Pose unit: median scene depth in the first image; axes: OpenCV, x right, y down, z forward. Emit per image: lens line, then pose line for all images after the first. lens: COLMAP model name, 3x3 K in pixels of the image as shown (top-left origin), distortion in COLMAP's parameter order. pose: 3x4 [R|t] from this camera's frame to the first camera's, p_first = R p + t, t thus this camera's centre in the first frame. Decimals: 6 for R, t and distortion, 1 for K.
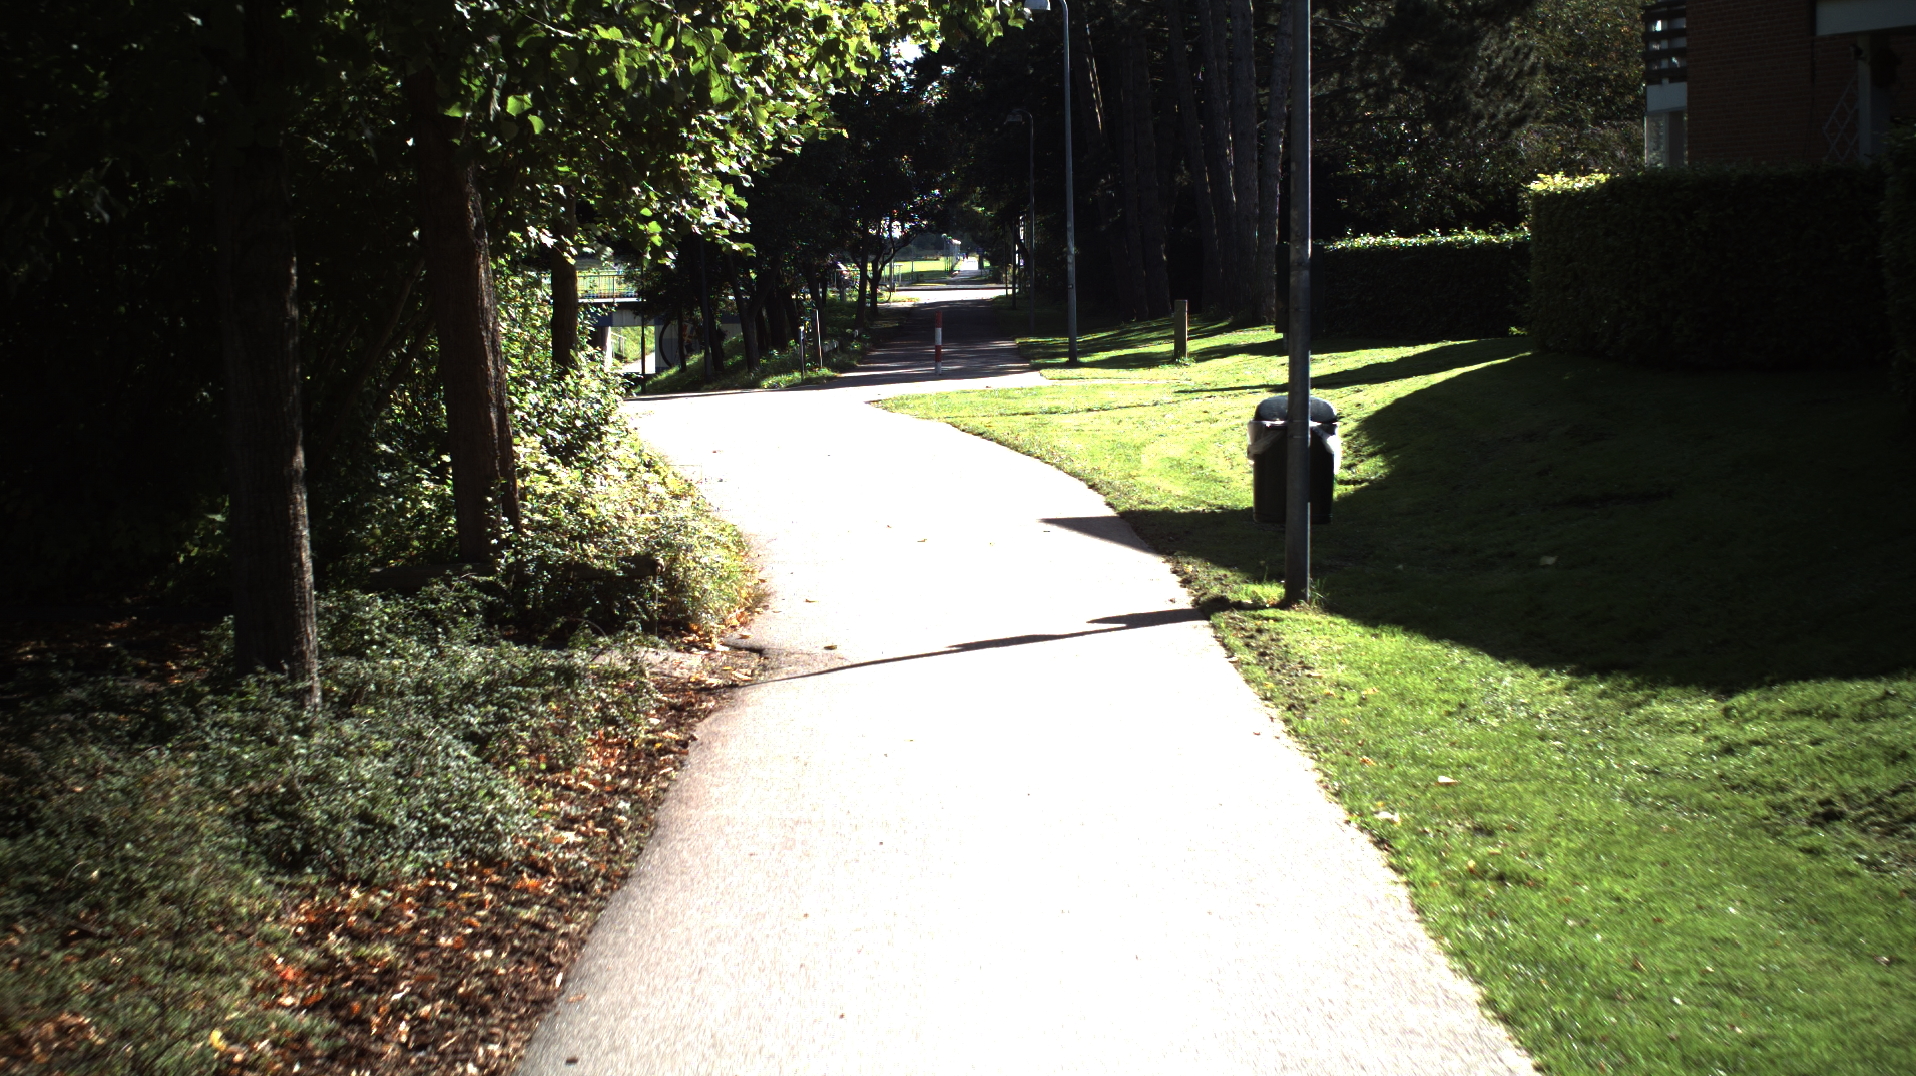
lens RADIAL K [[9699.0, 0, 958.2], [0, 9699.0, 531.3], [0, 0, 1]] dist [-1.717118, 0.000000]
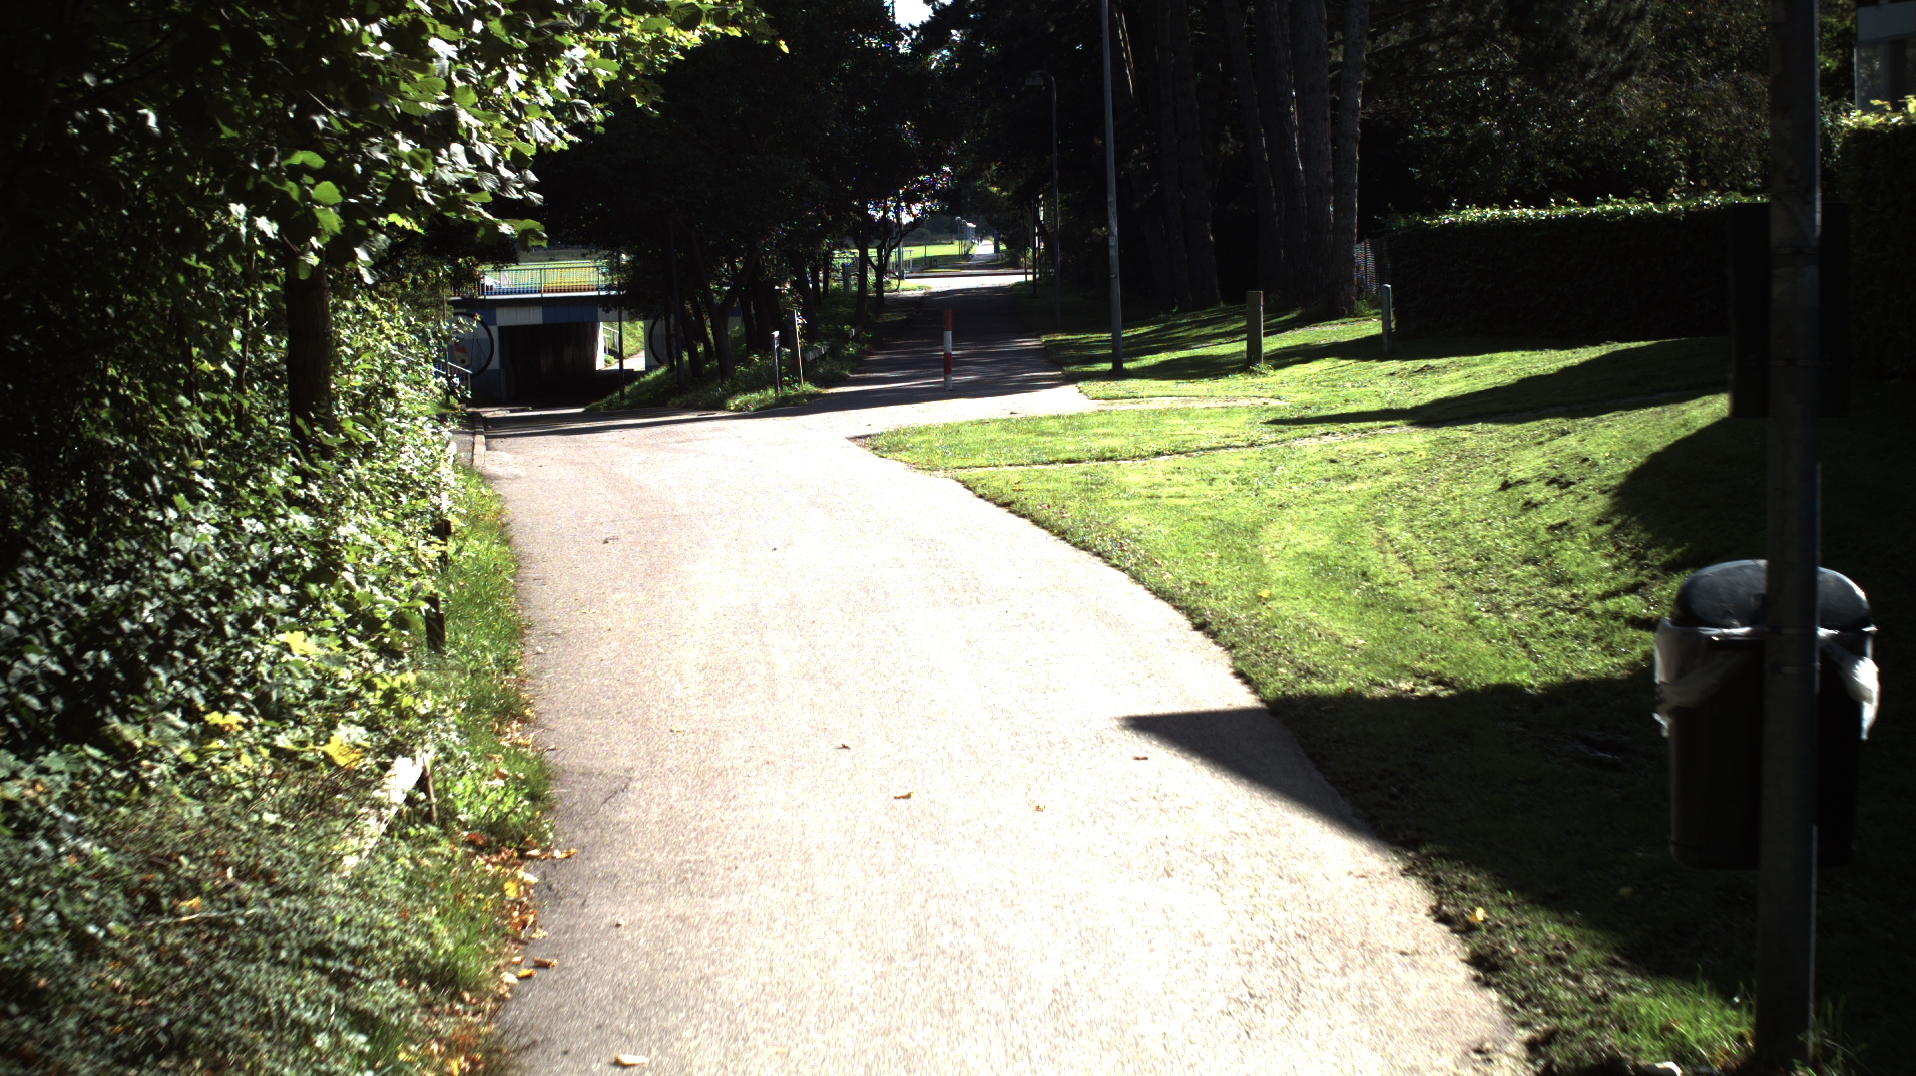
lens RADIAL K [[9699.0, 0, 957.3], [0, 9699.0, 545.9], [0, 0, 1]] dist [-1.717118, 0.000000]
pose [[0.999884, -0.015068, -0.002157, 0.000145], [0.015075, 0.999881, 0.003189, -0.004686], [0.002109, -0.003221, 0.999993, 0.164783]]
